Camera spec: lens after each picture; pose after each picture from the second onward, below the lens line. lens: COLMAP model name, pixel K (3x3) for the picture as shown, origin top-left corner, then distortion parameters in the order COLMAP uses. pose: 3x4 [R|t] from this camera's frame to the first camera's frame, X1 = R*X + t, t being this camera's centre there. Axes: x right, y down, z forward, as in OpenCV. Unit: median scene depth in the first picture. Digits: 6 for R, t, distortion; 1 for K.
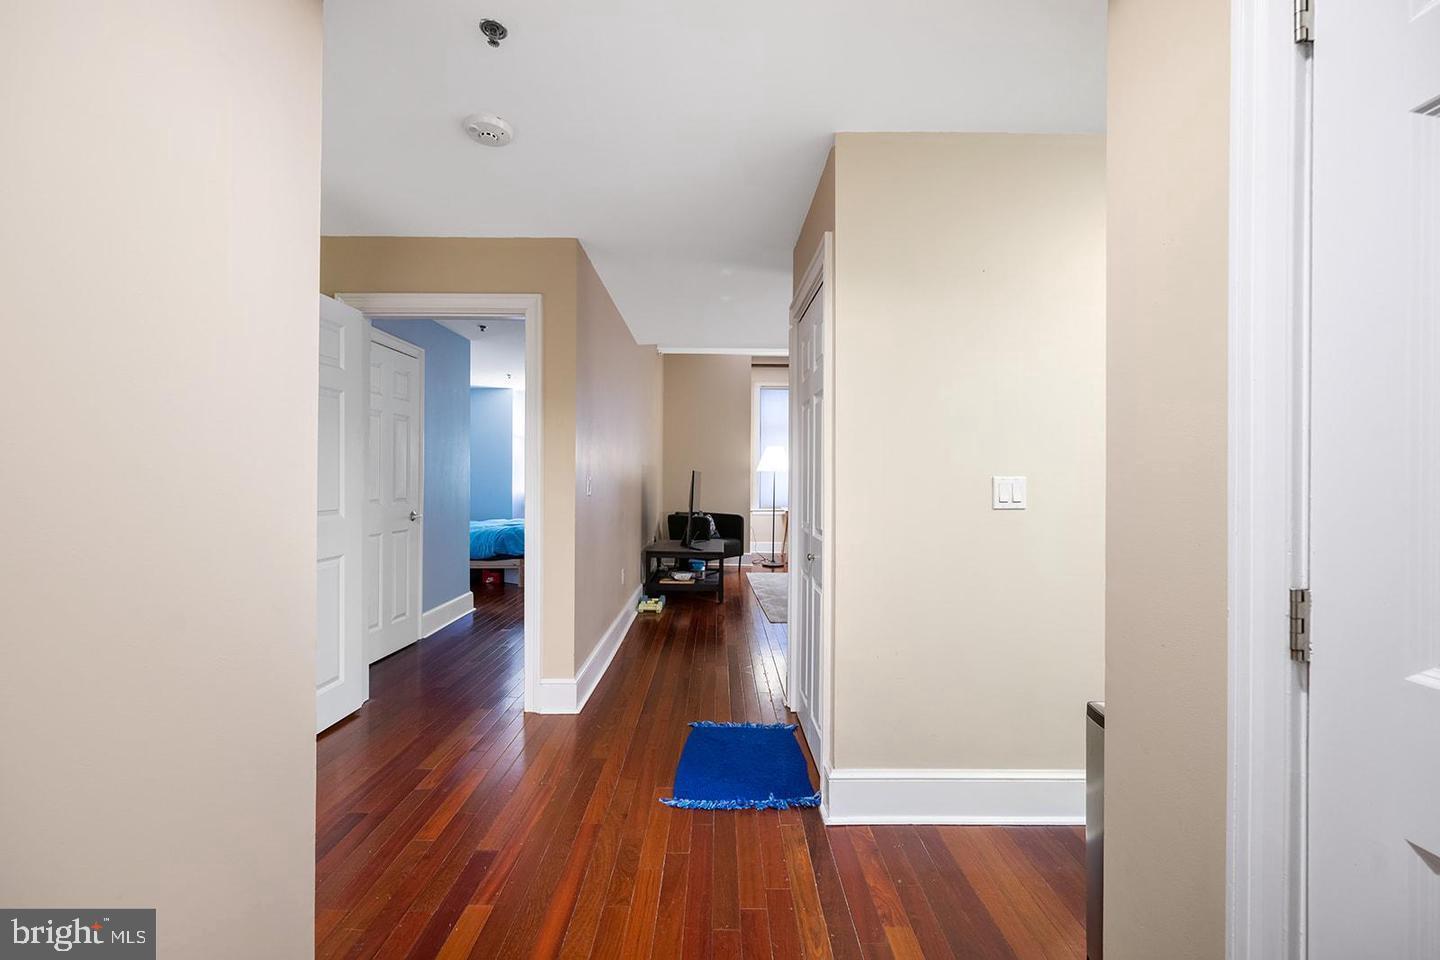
lens RADIAL K [[573.8, 0, 714.7], [0, 573.8, 480.5], [0, 0, 1]] dist [-0.001351, -0.000080]
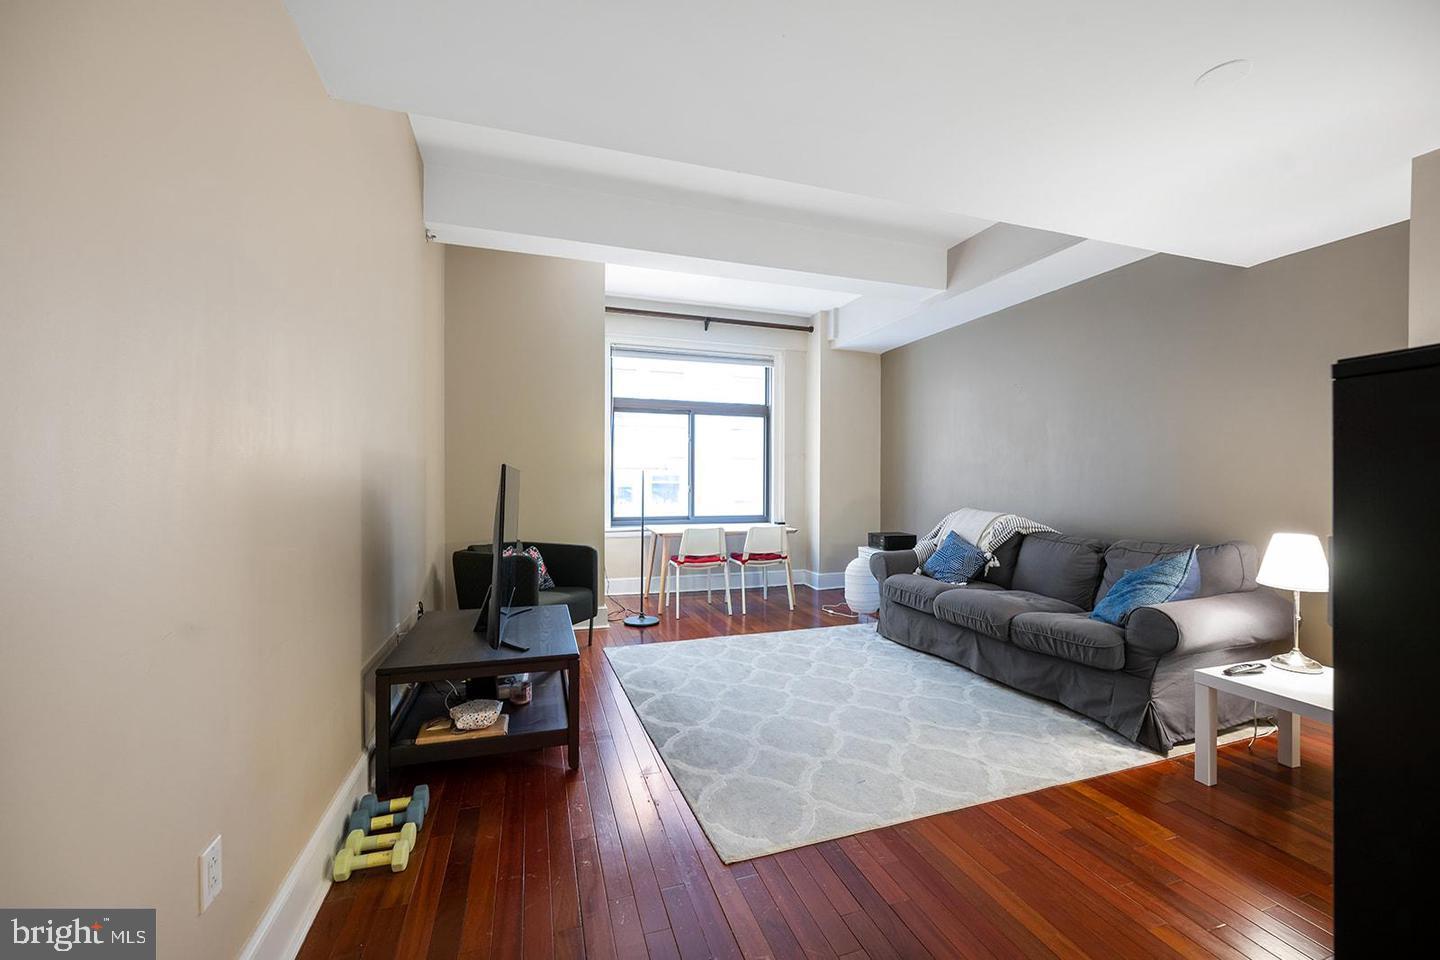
lens RADIAL K [[568.9, 0, 711.2], [0, 568.9, 487.0], [0, 0, 1]] dist [-0.001151, 0.000203]
pose [[0.950668, -0.001791, 0.310204, -0.019127], [0.000775, 0.999994, 0.003400, -0.001120], [-0.310208, -0.002992, 0.950664, 0.459949]]
